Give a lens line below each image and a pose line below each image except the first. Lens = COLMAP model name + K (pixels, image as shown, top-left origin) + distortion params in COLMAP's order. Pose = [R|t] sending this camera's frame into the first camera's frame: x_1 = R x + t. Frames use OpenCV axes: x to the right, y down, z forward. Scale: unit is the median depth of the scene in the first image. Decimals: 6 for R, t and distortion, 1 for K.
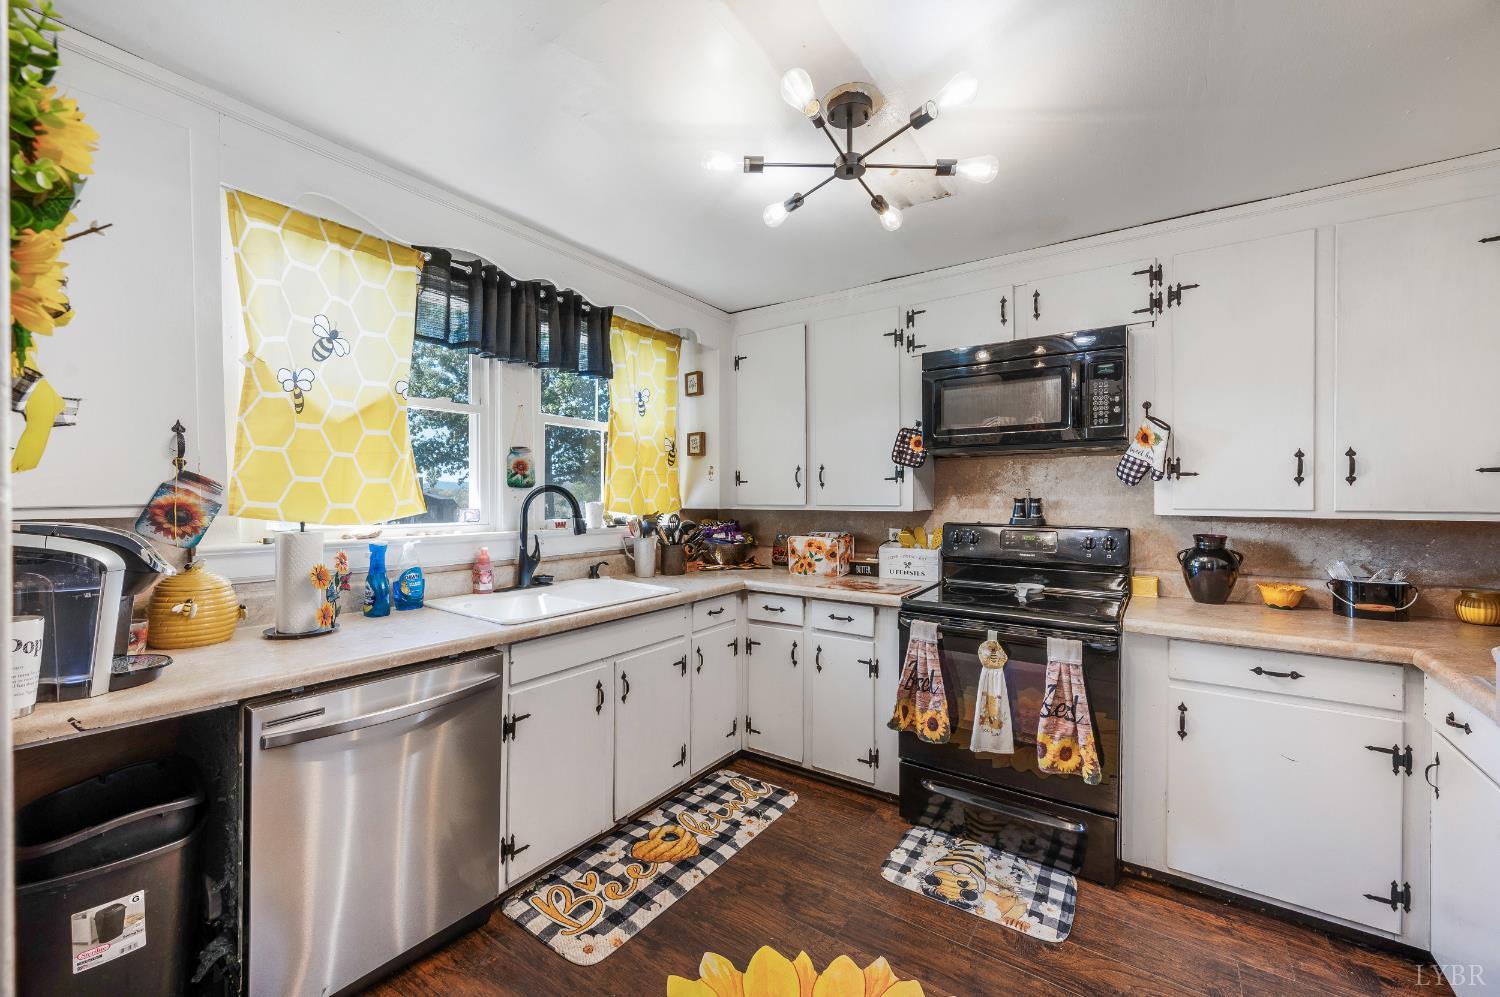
lens RADIAL K [[603.2, 0, 752.1], [0, 603.2, 493.4], [0, 0, 1]] dist [-0.001502, -0.000045]
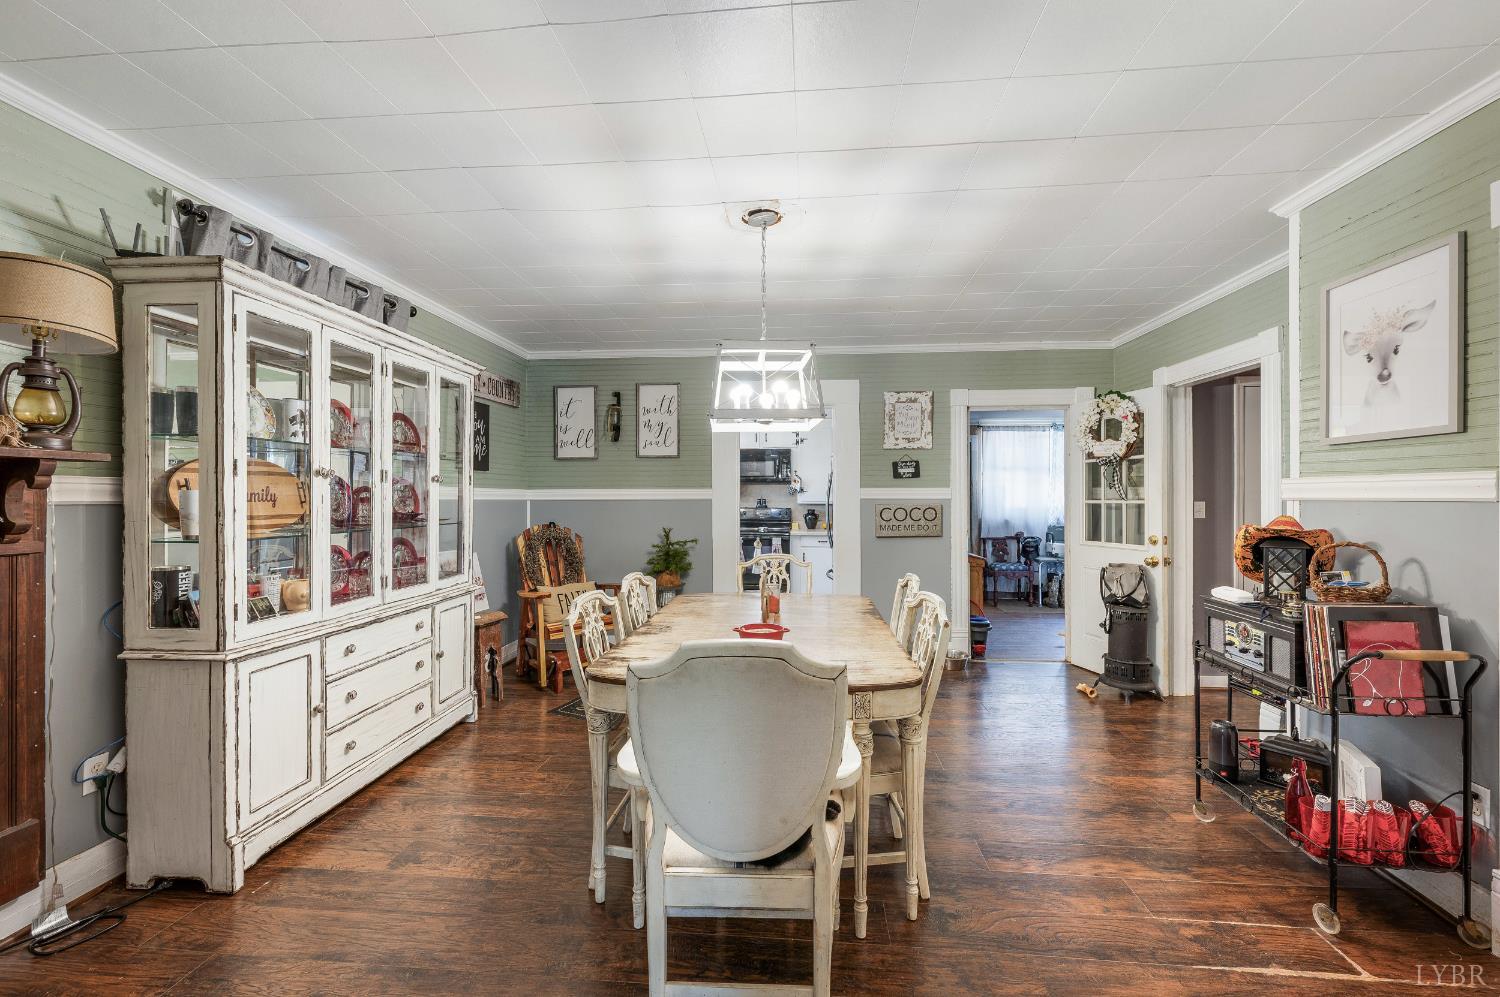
lens RADIAL K [[603.2, 0, 754.9], [0, 603.2, 498.2], [0, 0, 1]] dist [-0.001502, -0.000045]
pose [[0.869229, -0.008824, 0.494331, -1.256718], [0.005400, 0.999951, 0.008355, -0.025346], [-0.494380, -0.004593, 0.869234, -1.891890]]
